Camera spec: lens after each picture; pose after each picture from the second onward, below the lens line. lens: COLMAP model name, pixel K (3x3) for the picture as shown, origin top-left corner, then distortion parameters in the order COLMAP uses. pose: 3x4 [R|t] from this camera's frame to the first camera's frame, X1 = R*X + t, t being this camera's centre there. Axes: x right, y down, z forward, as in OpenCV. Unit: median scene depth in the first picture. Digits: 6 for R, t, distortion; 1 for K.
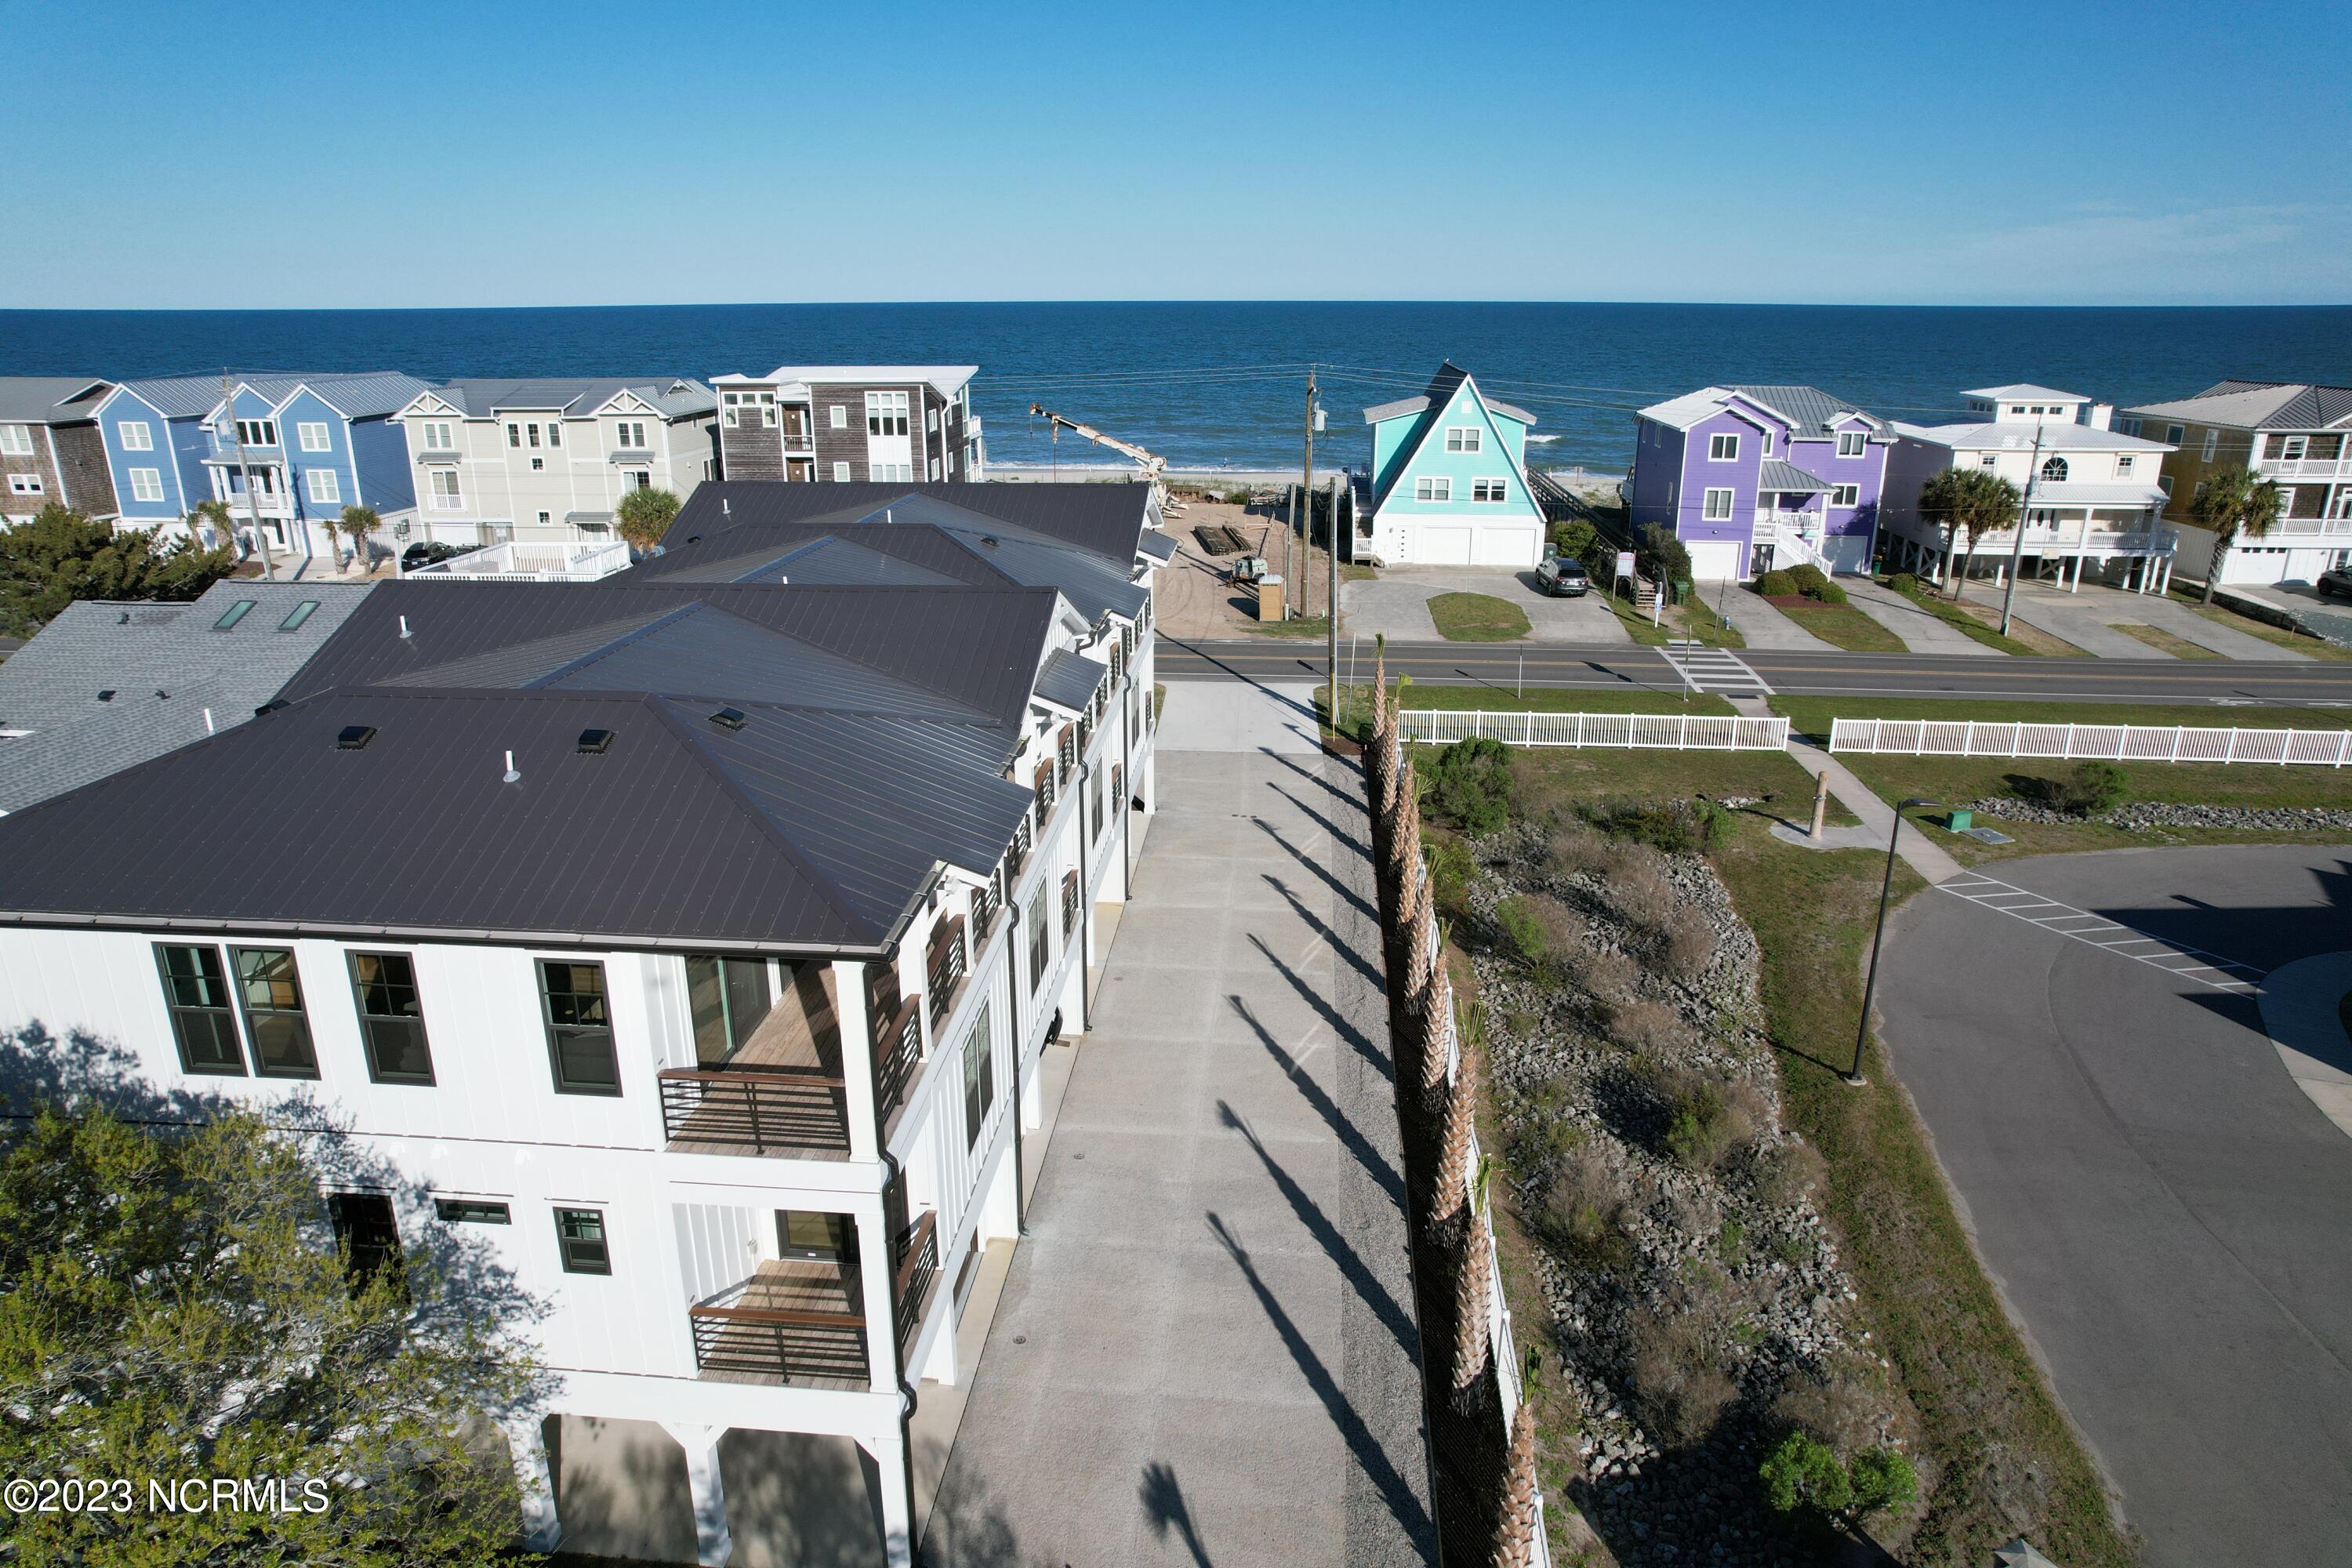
lens RADIAL K [[1463.5, 0, 1176.0], [0, 1463.5, 784.0], [0, 0, 1]] dist [-0.068326, 0.062384]
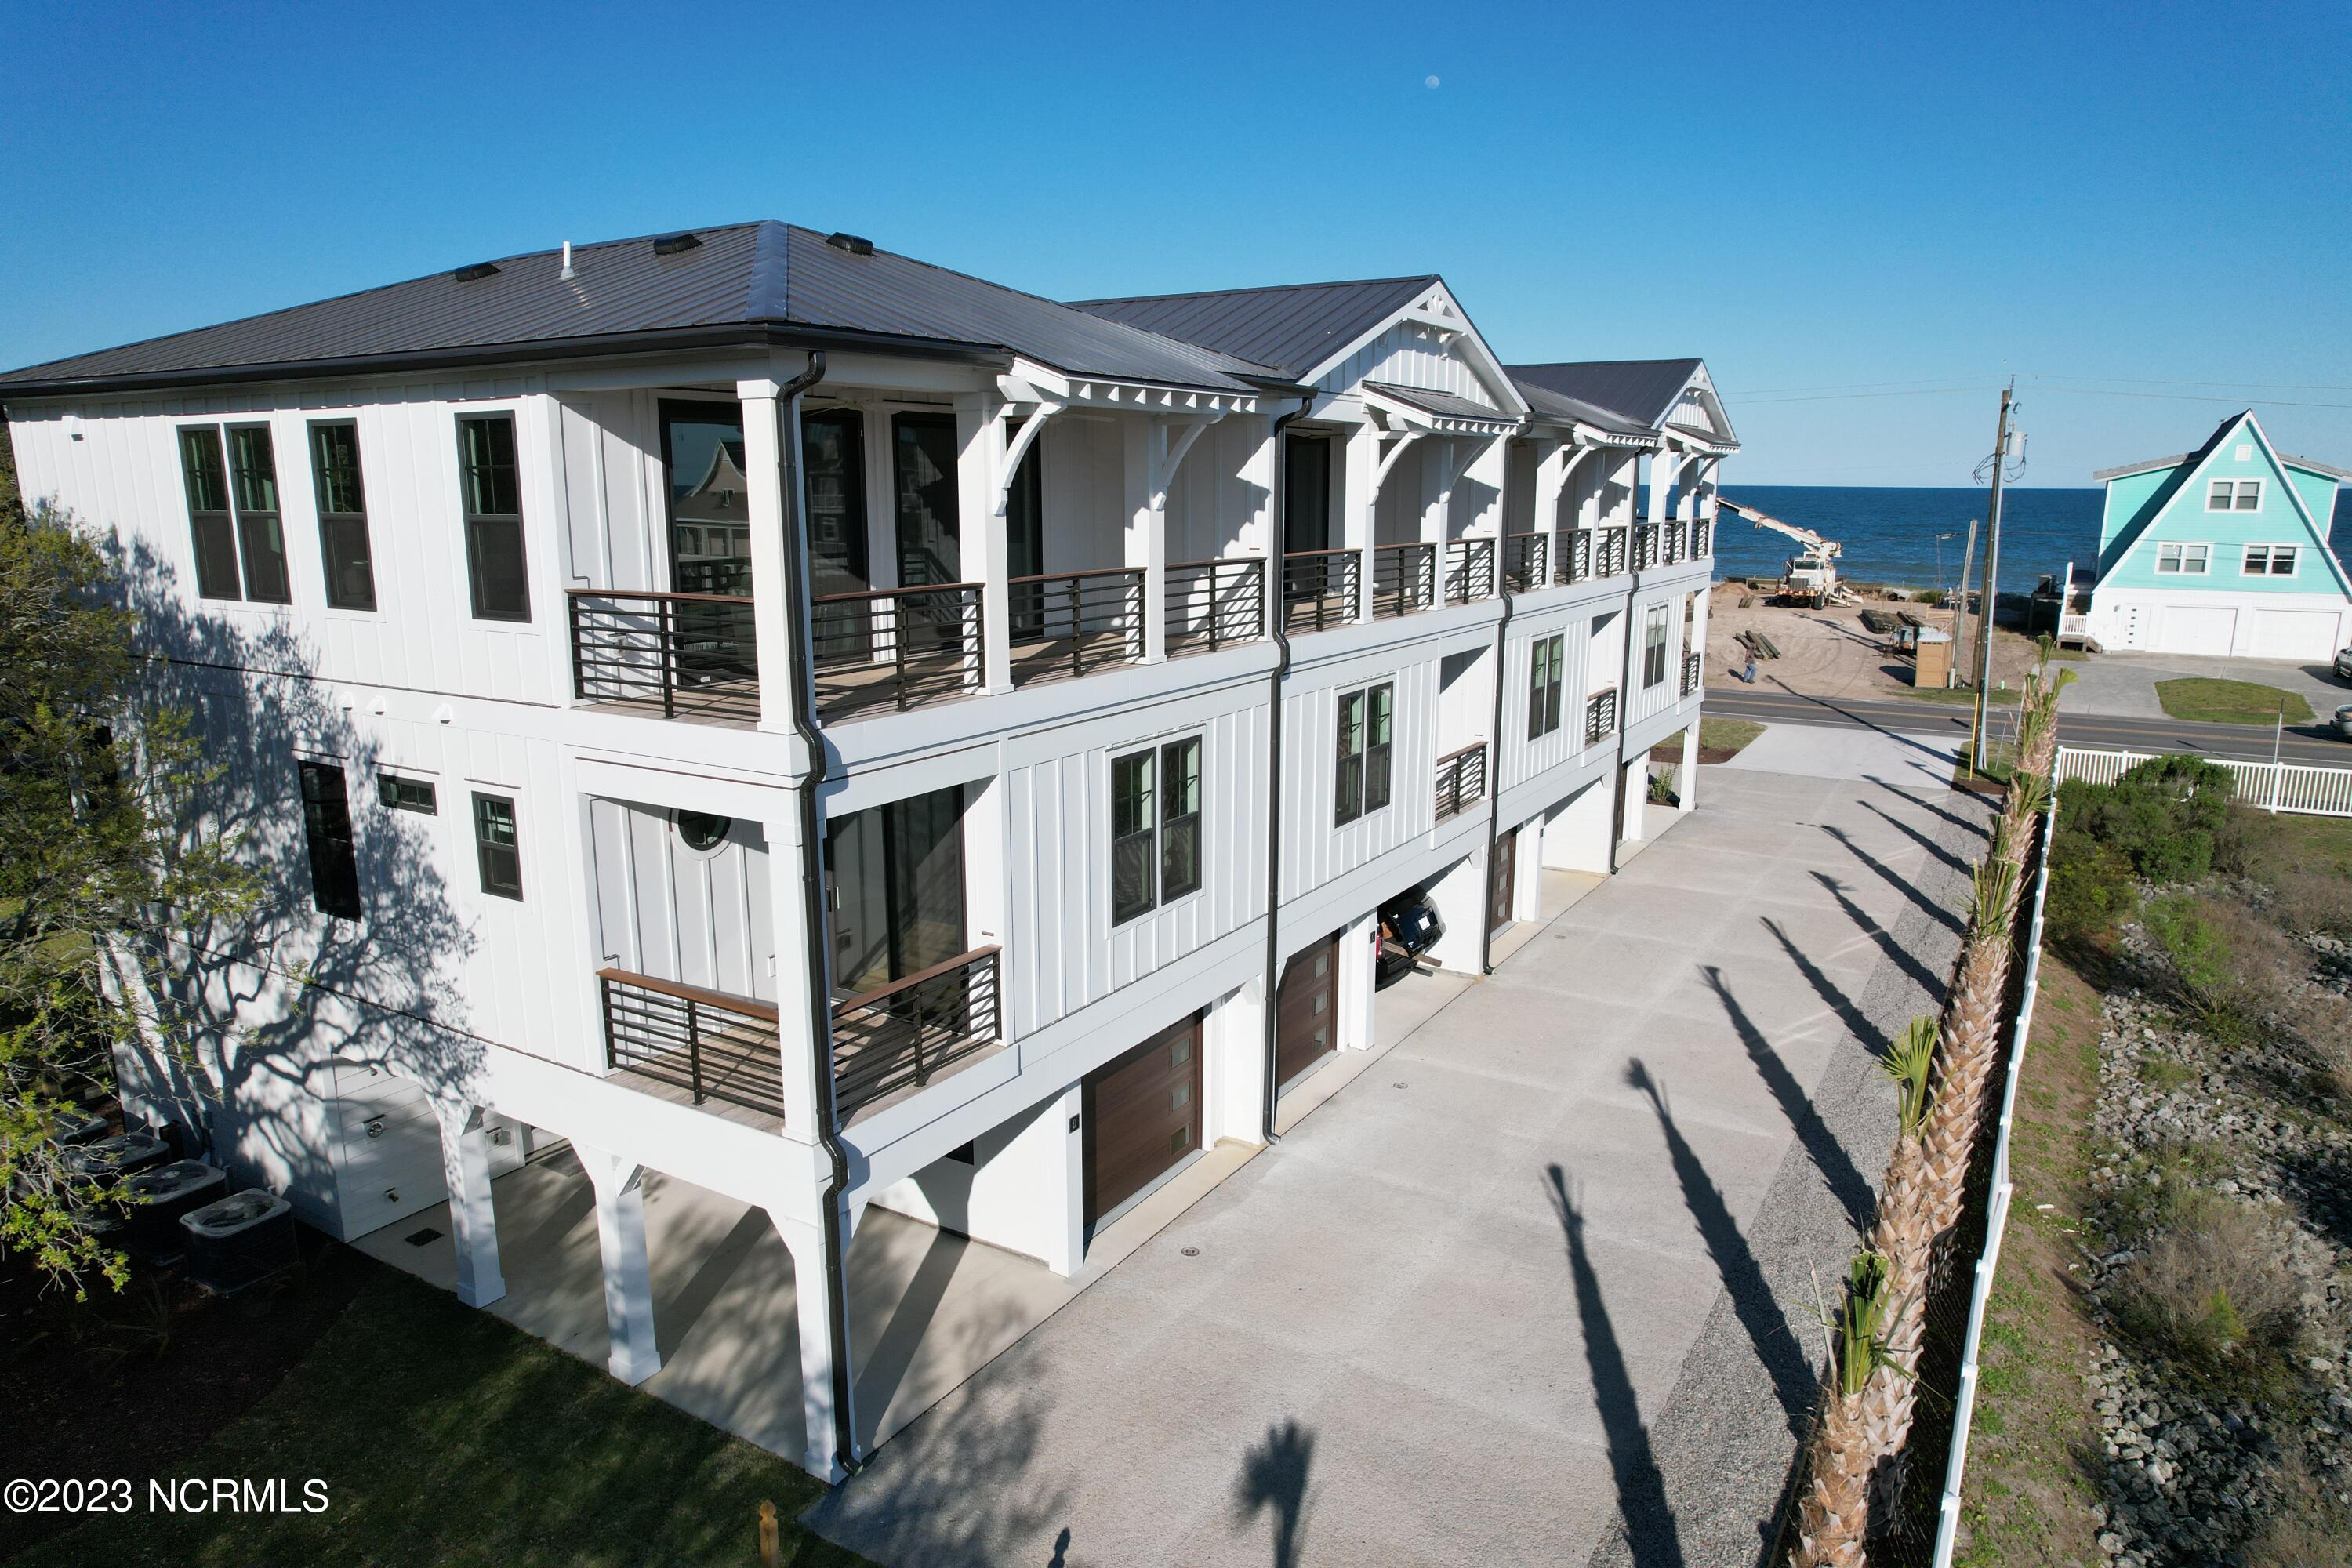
lens RADIAL K [[1502.8, 0, 1134.9], [0, 1502.8, 792.5], [0, 0, 1]] dist [-0.121696, 0.088198]
pose [[0.889371, 0.096303, -0.446928, 0.111759], [-0.135699, 0.989115, -0.056904, 0.148063], [0.436583, 0.111257, 0.892758, 0.236695]]
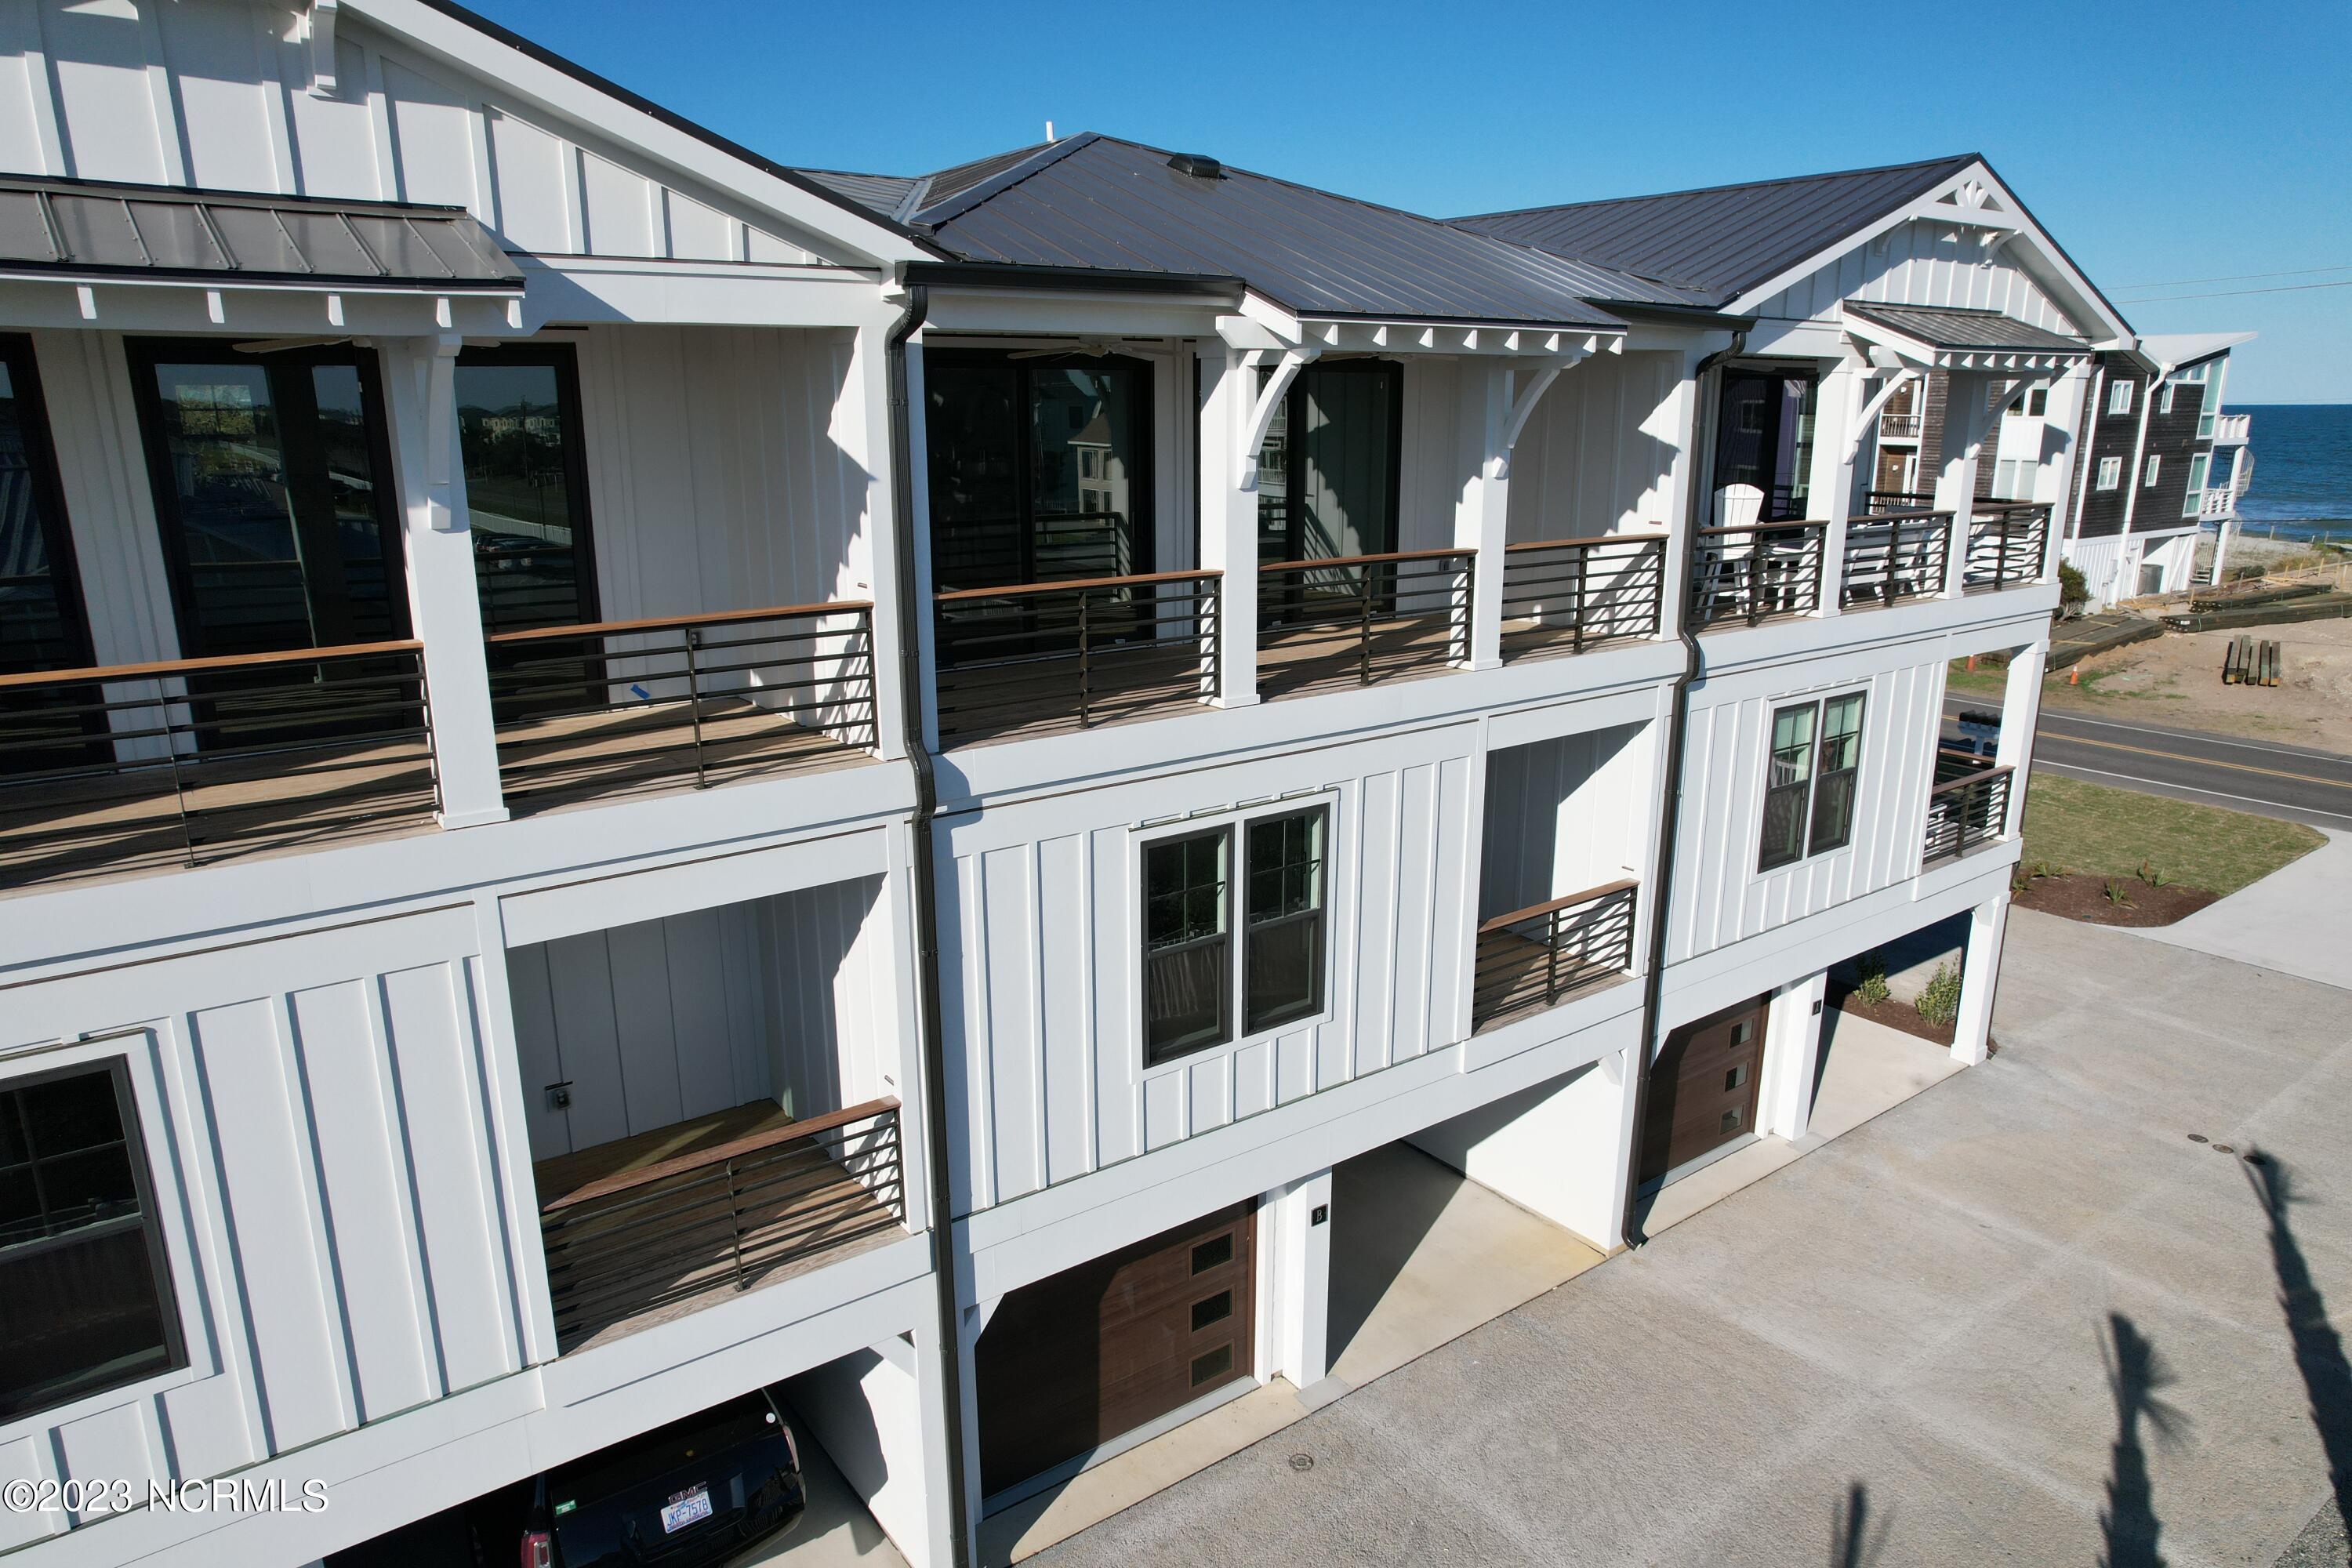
lens RADIAL K [[1417.0, 0, 1175.2], [0, 1417.0, 848.5], [0, 0, 1]] dist [-0.045162, 0.000011]
pose [[0.652828, 0.198045, -0.731160, 0.172689], [-0.201869, 0.975798, 0.084067, -0.036749], [0.730113, 0.092718, 0.677007, 0.839117]]
